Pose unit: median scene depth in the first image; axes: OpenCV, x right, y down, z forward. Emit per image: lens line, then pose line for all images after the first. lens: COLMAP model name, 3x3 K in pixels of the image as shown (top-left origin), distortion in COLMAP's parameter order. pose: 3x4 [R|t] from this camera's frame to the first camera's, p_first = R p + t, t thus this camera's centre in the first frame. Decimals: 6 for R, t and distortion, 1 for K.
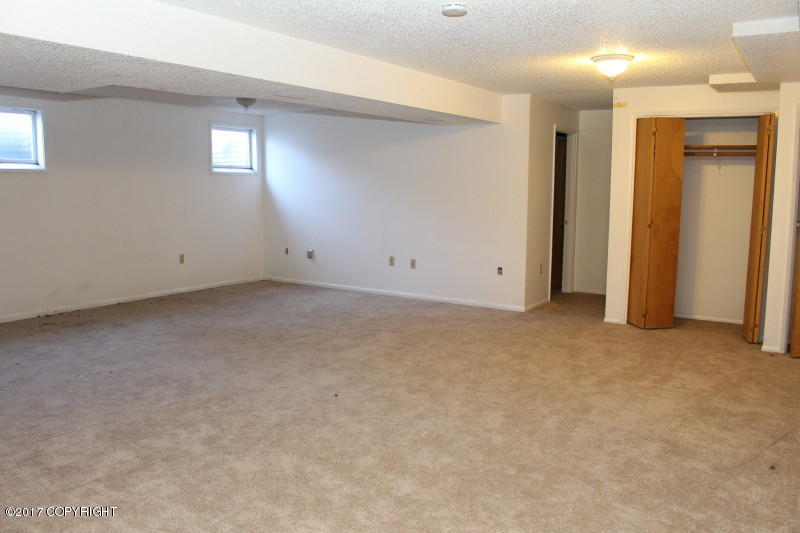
lens RADIAL K [[677.1, 0, 397.8], [0, 677.1, 270.0], [0, 0, 1]] dist [-0.156554, 0.140497]
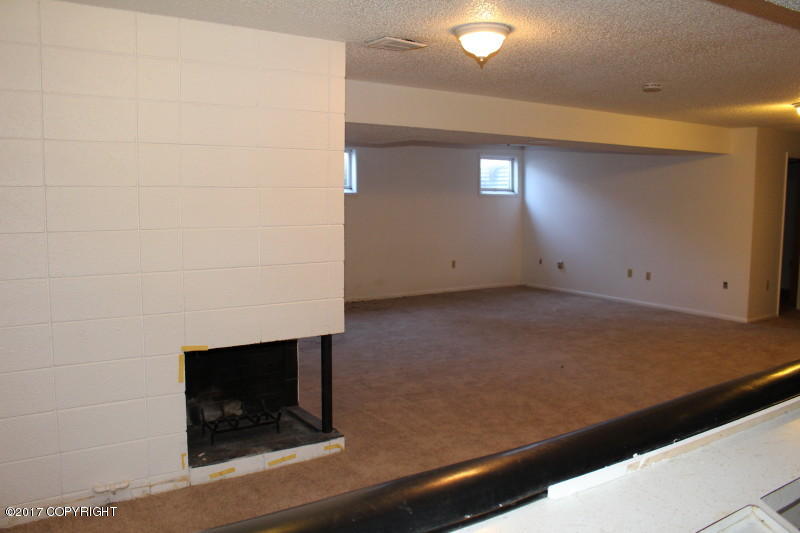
lens RADIAL K [[677.1, 0, 397.8], [0, 677.1, 270.0], [0, 0, 1]] dist [-0.156554, 0.140497]
pose [[0.924905, 0.038523, -0.378241, 0.066942], [-0.045660, 0.998908, -0.009914, 0.013349], [0.377446, 0.026440, 0.925654, -0.240452]]
